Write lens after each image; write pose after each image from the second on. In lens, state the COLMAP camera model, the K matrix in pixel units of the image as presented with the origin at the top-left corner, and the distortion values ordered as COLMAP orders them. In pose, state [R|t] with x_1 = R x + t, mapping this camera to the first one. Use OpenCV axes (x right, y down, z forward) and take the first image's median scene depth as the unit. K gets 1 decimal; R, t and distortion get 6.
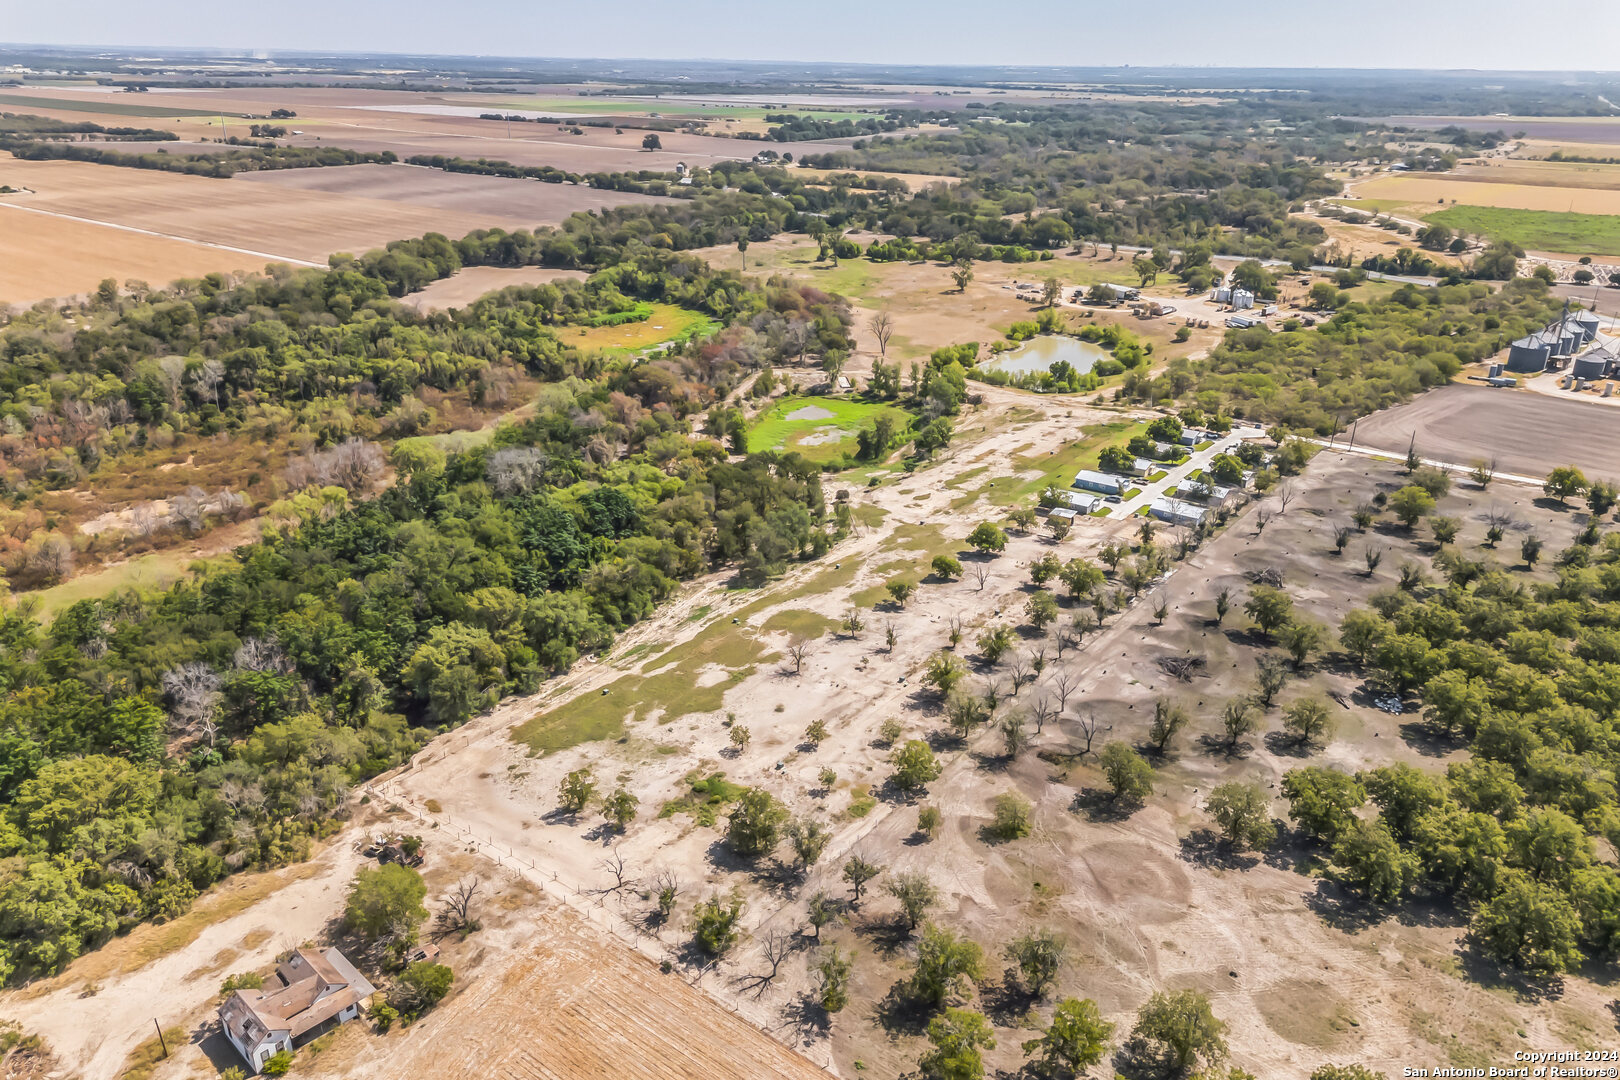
lens RADIAL K [[1160.1, 0, 810.0], [0, 1160.1, 540.0], [0, 0, 1]] dist [0.081765, -0.080218]
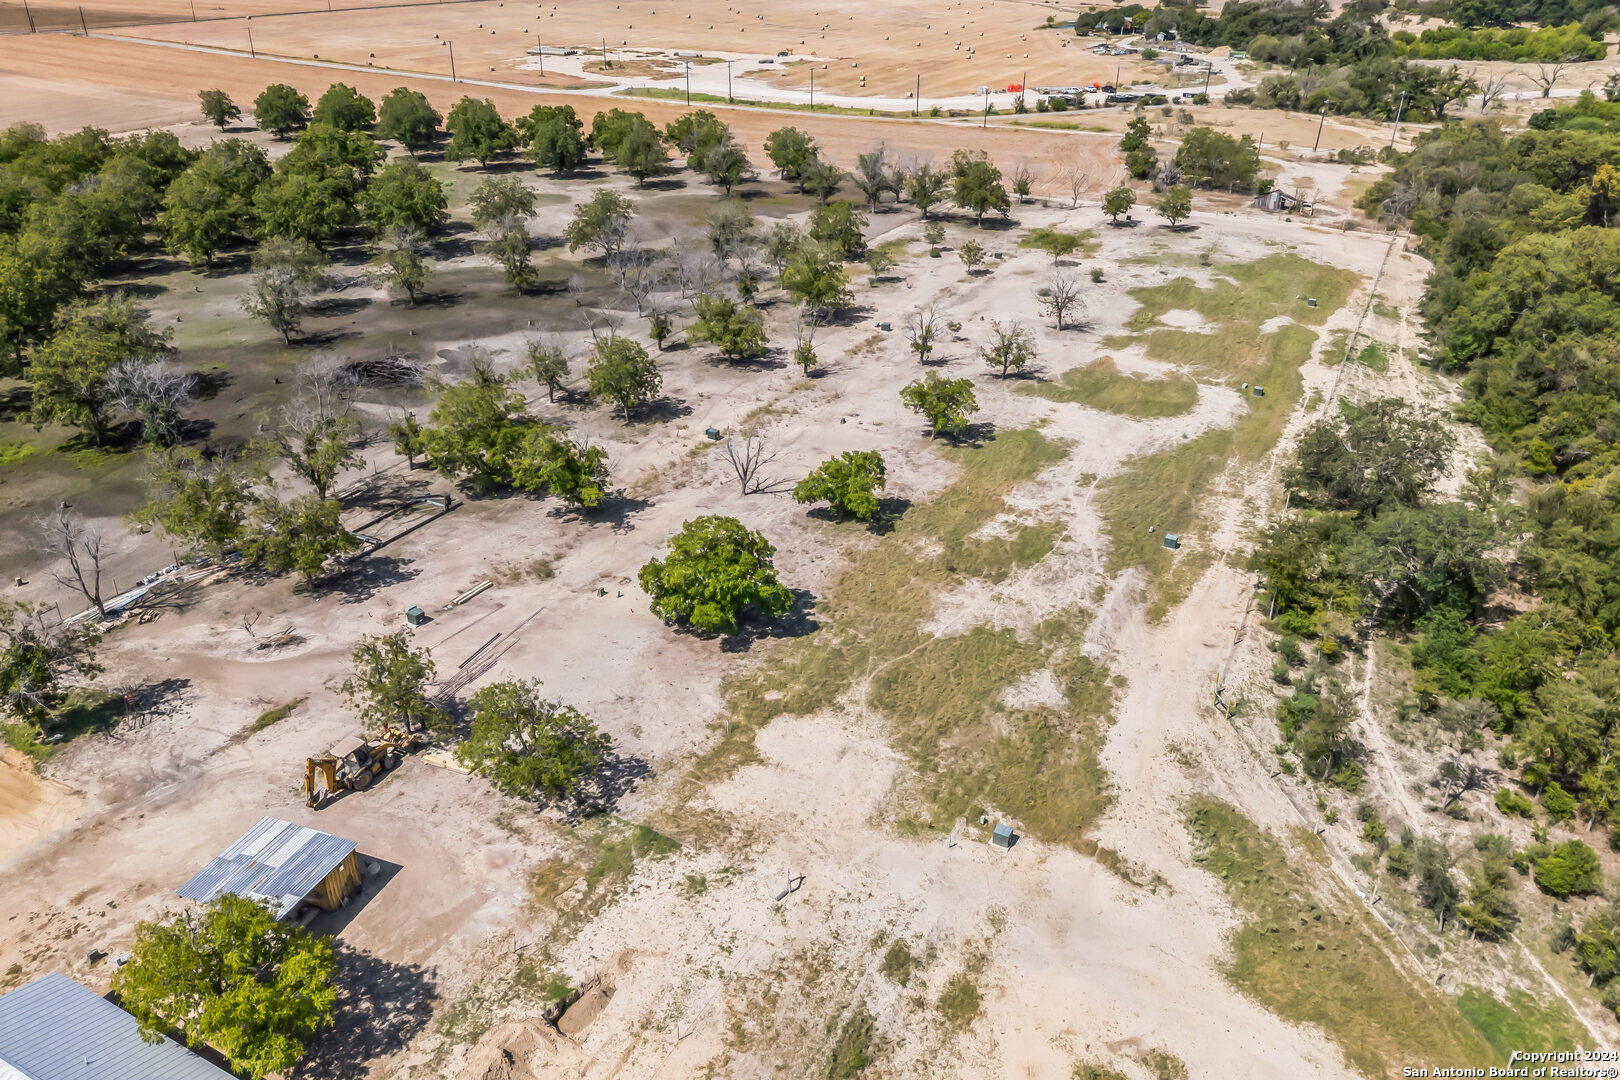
lens RADIAL K [[1160.1, 0, 810.0], [0, 1160.1, 540.0], [0, 0, 1]] dist [0.081765, -0.080218]
pose [[-0.988493, 0.059332, -0.139143, 0.144226], [-0.068620, 0.643877, 0.762045, -0.187442], [0.134805, 0.762825, -0.632397, 1.003384]]
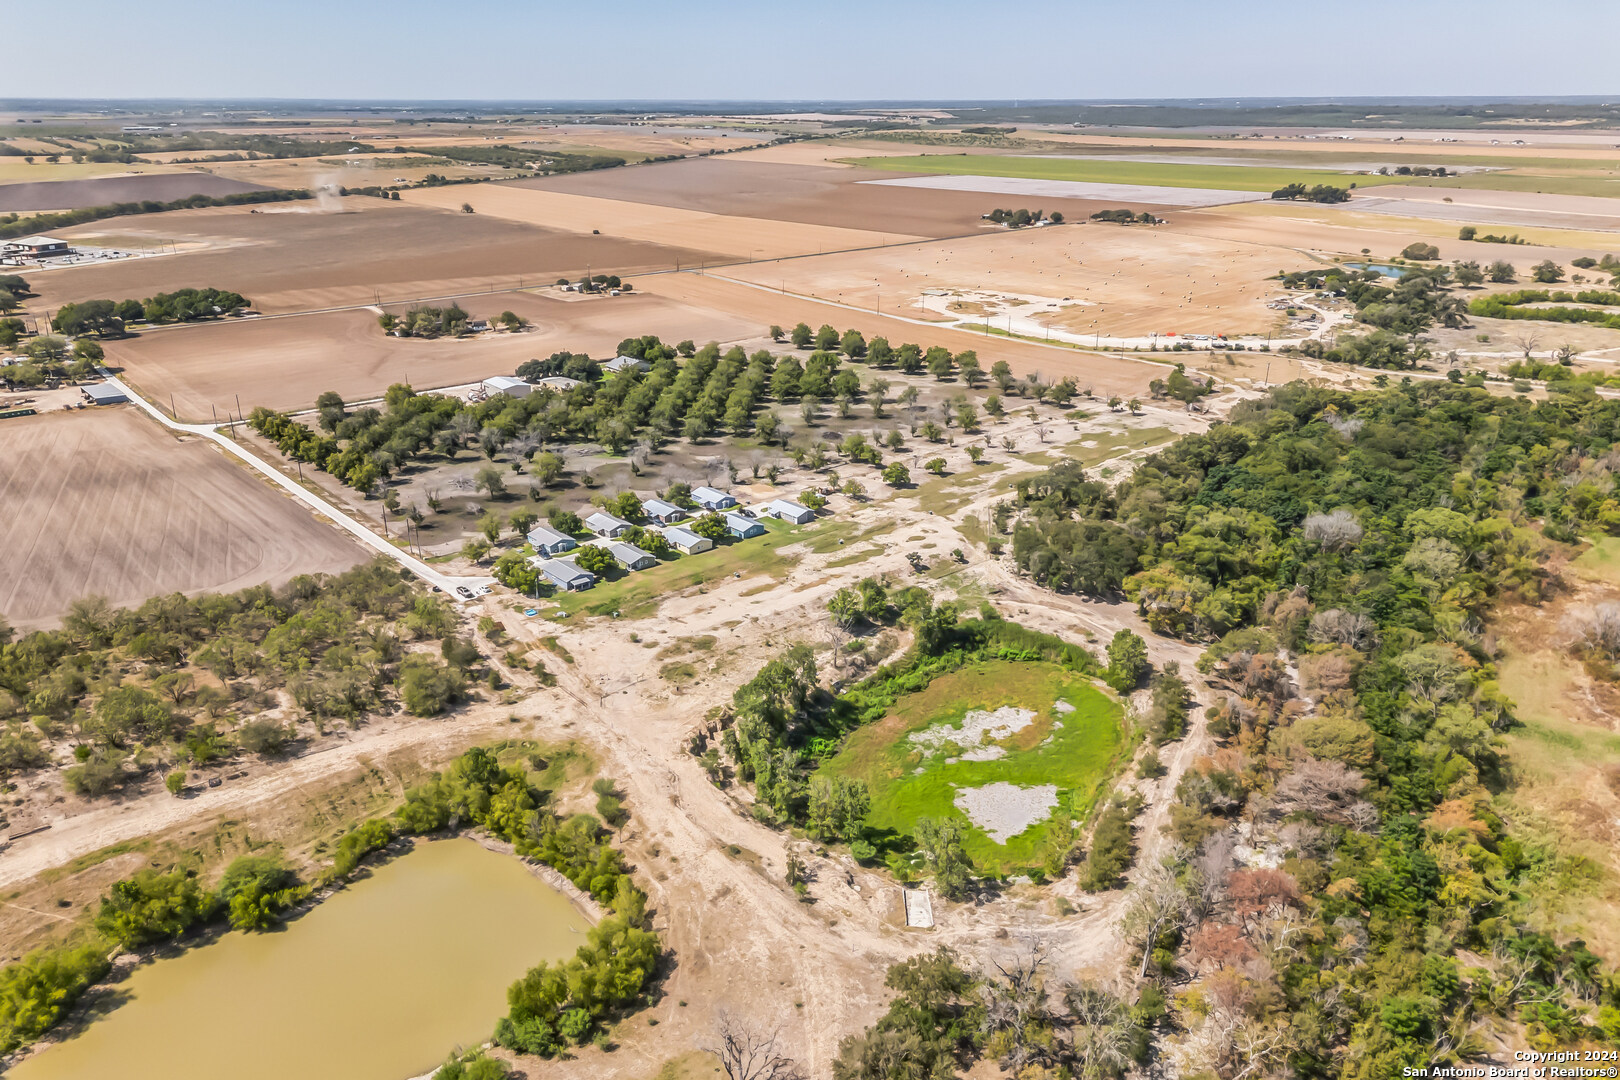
lens RADIAL K [[1159.5, 0, 810.0], [0, 1159.5, 540.0], [0, 0, 1]] dist [0.116001, -0.003228]
pose [[-0.980178, -0.076410, 0.182794, -0.000127], [0.069550, 0.731212, 0.678596, -0.737425], [-0.185512, 0.677857, -0.711403, 1.732079]]
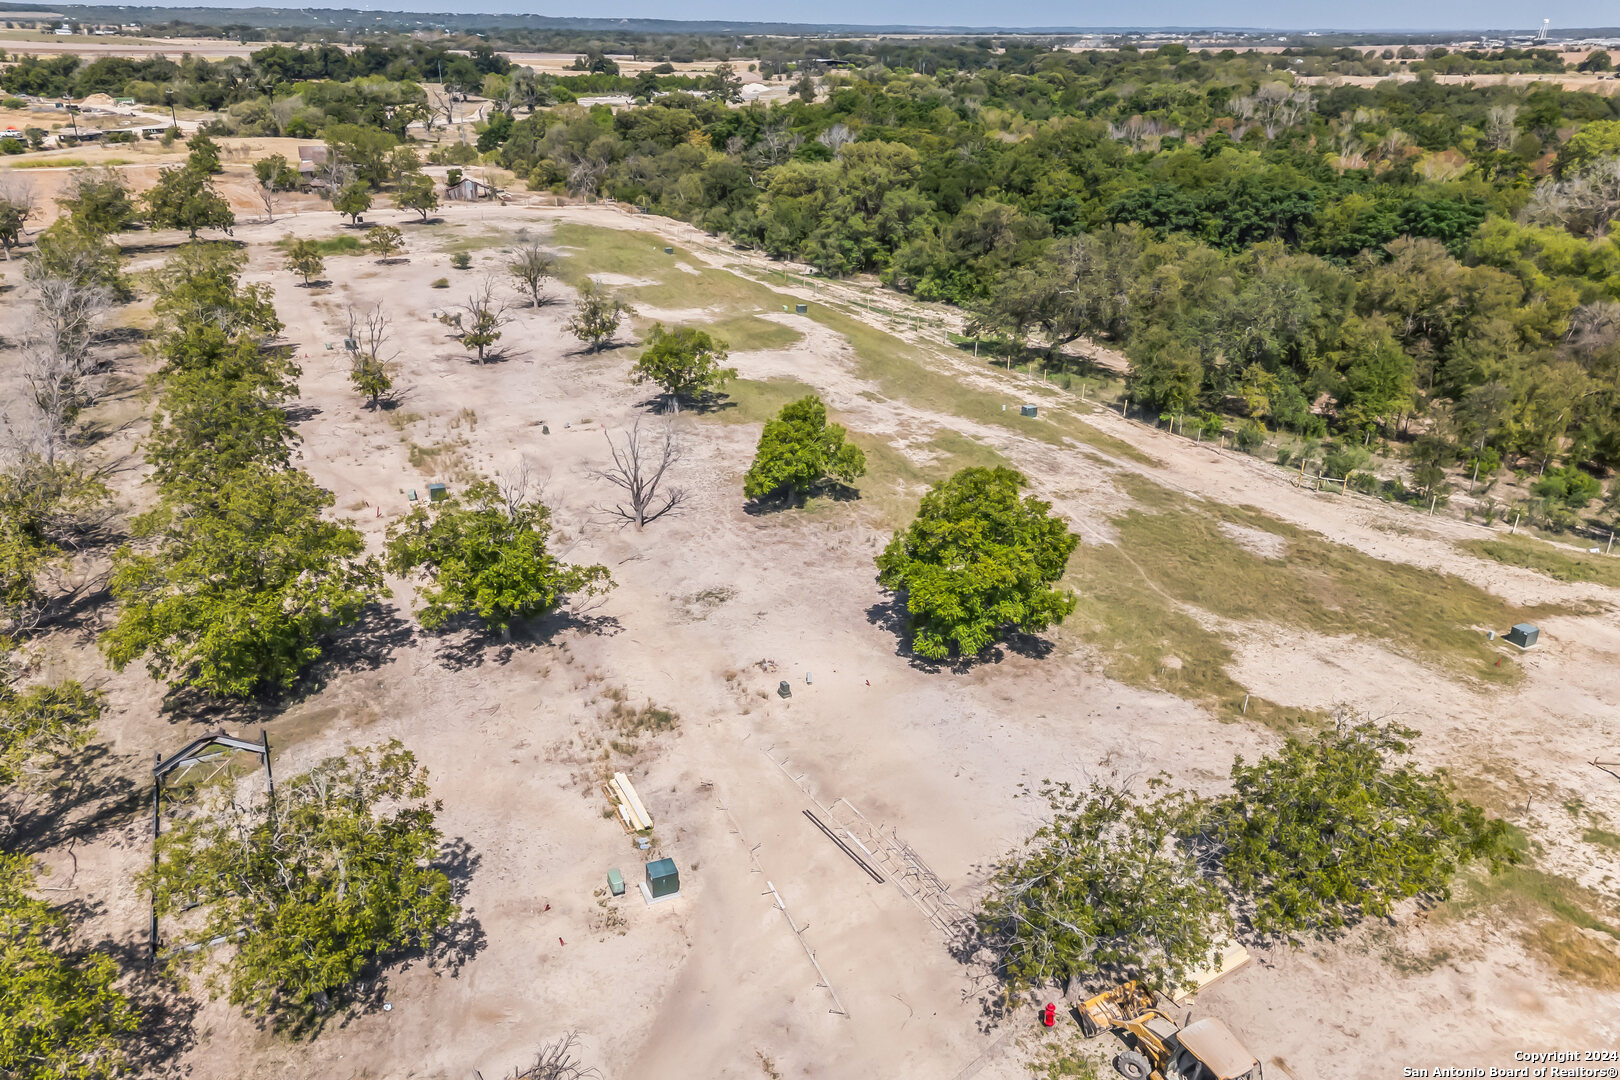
lens RADIAL K [[1160.1, 0, 810.0], [0, 1160.1, 540.0], [0, 0, 1]] dist [0.081765, -0.080218]
pose [[-0.435213, 0.345012, -0.831599, 0.268727], [-0.358588, 0.780815, 0.511608, -0.074158], [0.825835, 0.520860, -0.216104, 0.869668]]
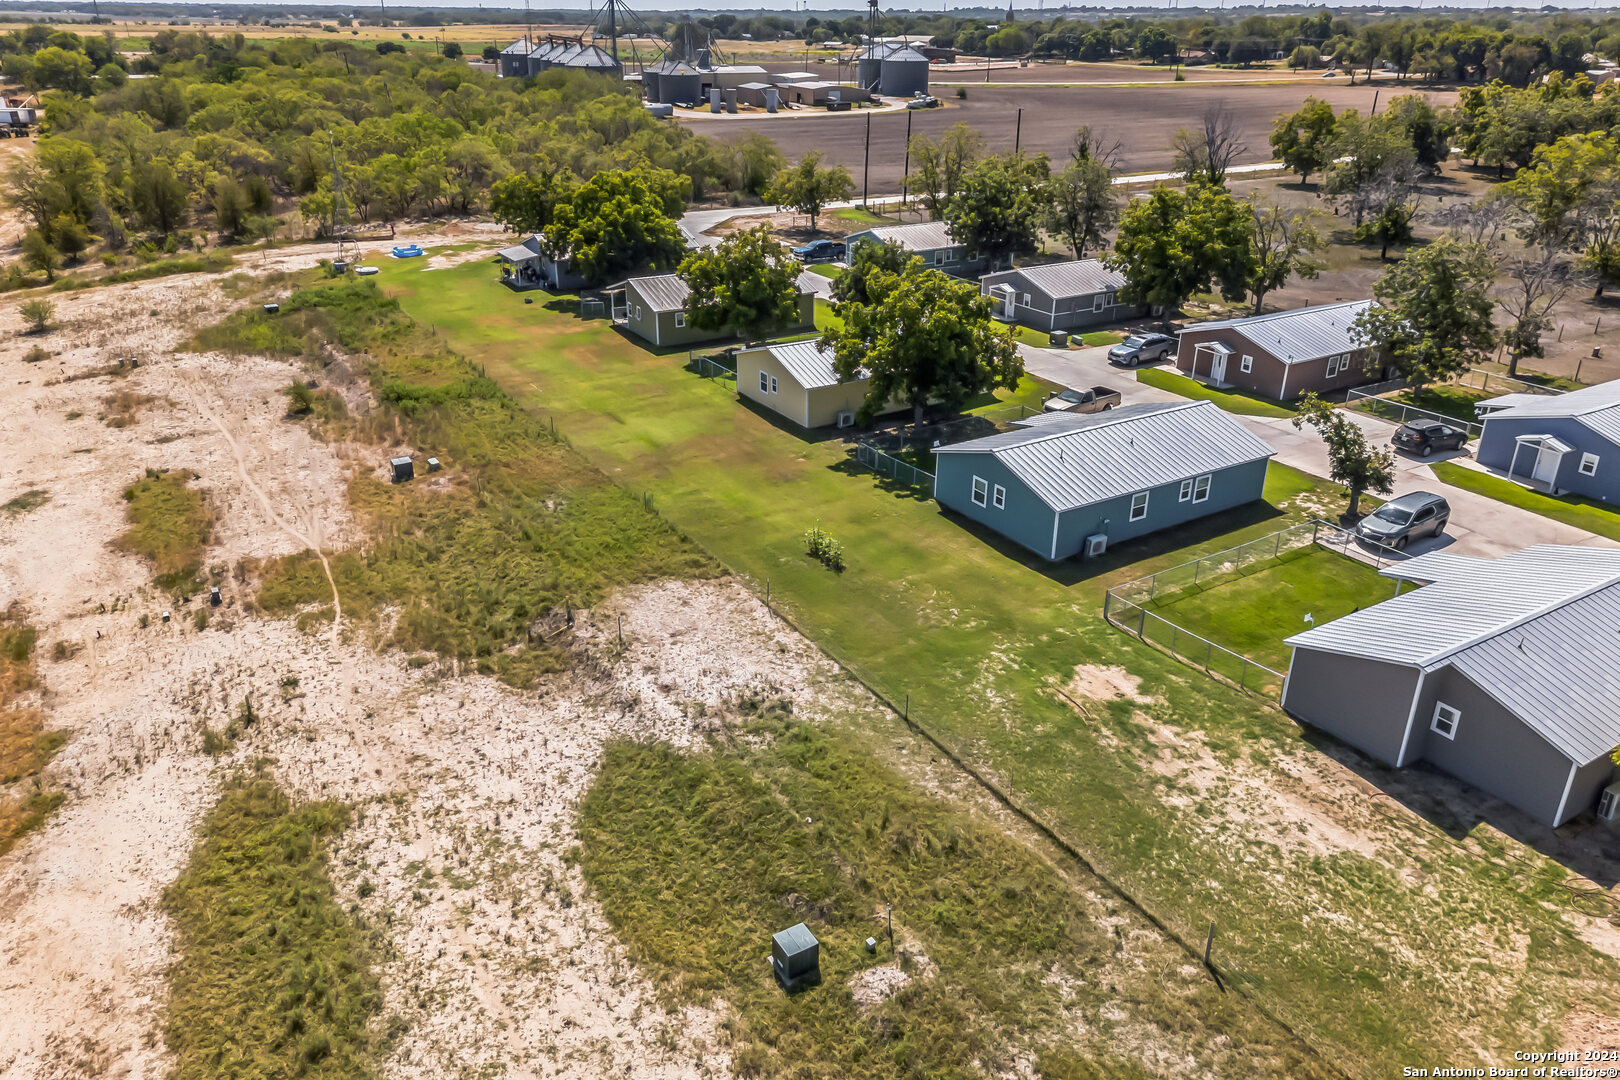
lens RADIAL K [[1160.1, 0, 810.0], [0, 1160.1, 540.0], [0, 0, 1]] dist [0.081765, -0.080218]
pose [[0.365706, -0.389039, 0.845522, 0.098481], [0.350234, 0.899199, 0.262253, -0.096860], [-0.862320, 0.200223, 0.465098, 0.962329]]
